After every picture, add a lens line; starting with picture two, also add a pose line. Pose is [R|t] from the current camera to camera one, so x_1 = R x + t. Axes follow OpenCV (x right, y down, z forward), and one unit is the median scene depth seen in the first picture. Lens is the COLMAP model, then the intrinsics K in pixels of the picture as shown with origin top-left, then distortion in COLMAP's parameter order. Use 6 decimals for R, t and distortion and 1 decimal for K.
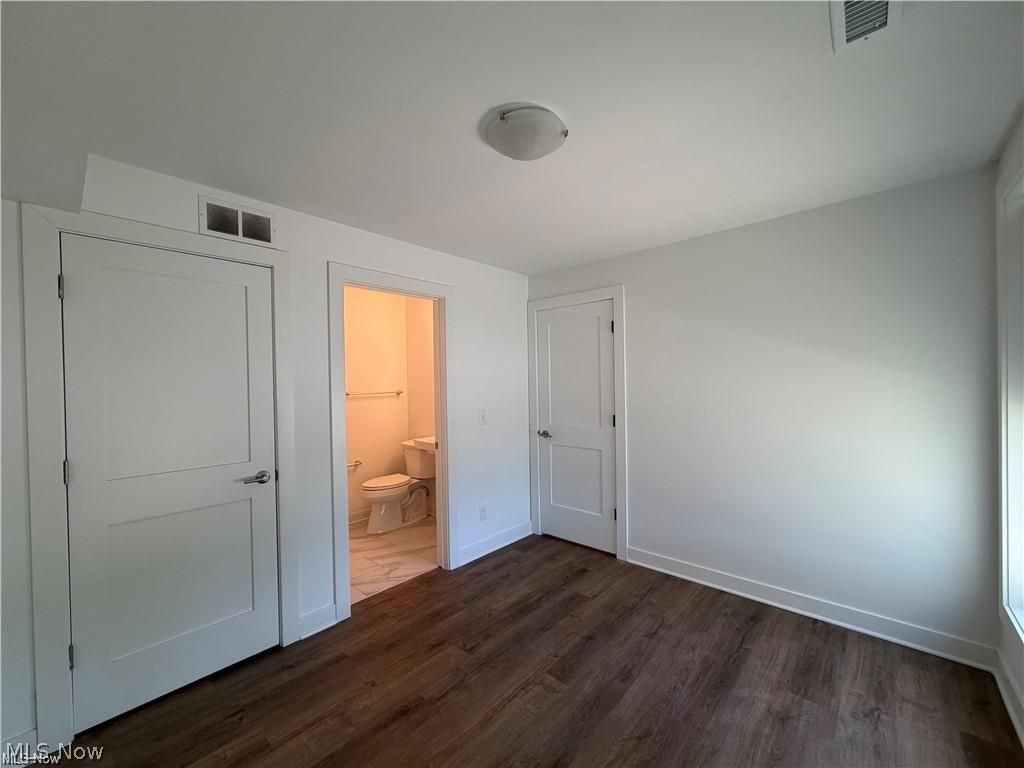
lens RADIAL K [[404.7, 0, 513.9], [0, 404.7, 383.8], [0, 0, 1]] dist [-0.000449, 0.000580]
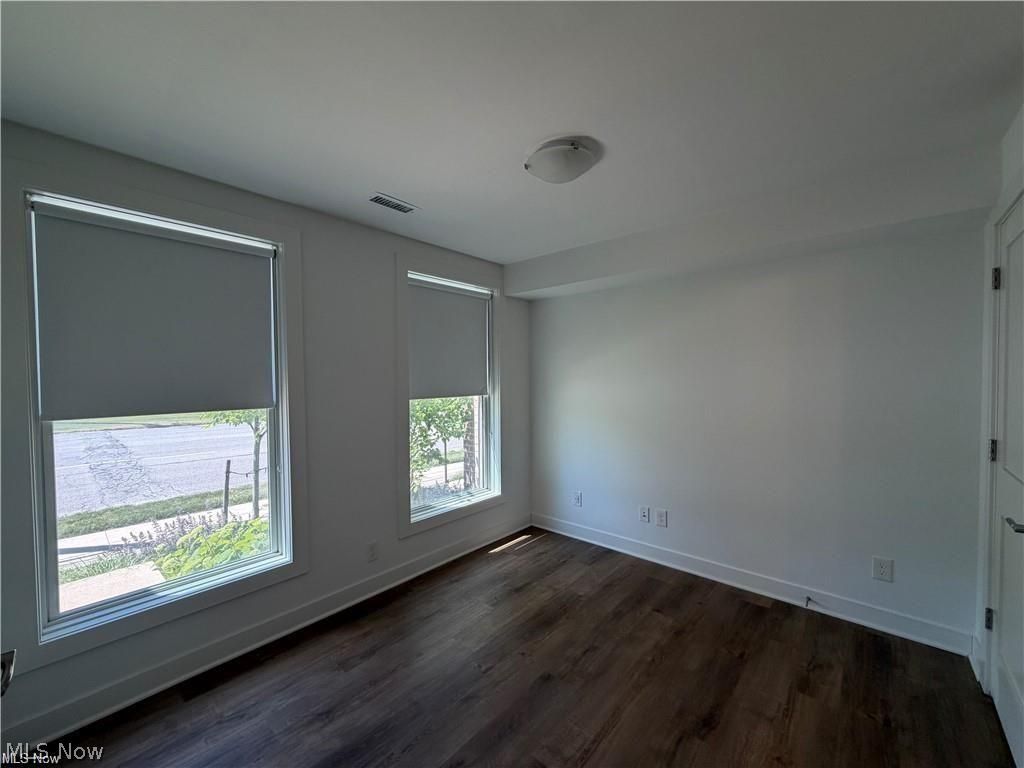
lens RADIAL K [[404.7, 0, 510.1], [0, 404.7, 386.3], [0, 0, 1]] dist [-0.000449, 0.000580]
pose [[-0.999539, 0.029635, 0.006604, 0.113890], [0.029727, 0.999454, 0.014411, -0.003253], [-0.006173, 0.014601, -0.999874, 1.368602]]
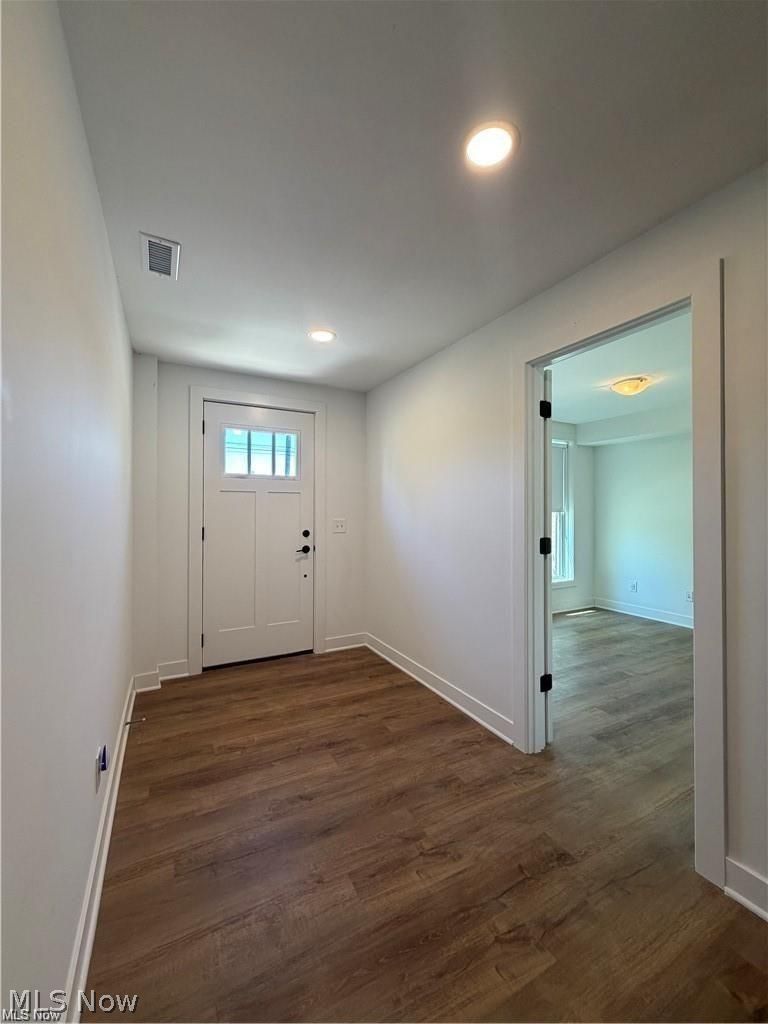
lens RADIAL K [[404.7, 0, 380.4], [0, 404.7, 512.5], [0, 0, 1]] dist [-0.000449, 0.000580]
pose [[-0.932501, 0.018500, 0.360694, 0.338980], [0.016033, 0.999823, -0.009831, 0.051285], [-0.360812, -0.003384, -0.932632, 2.280489]]
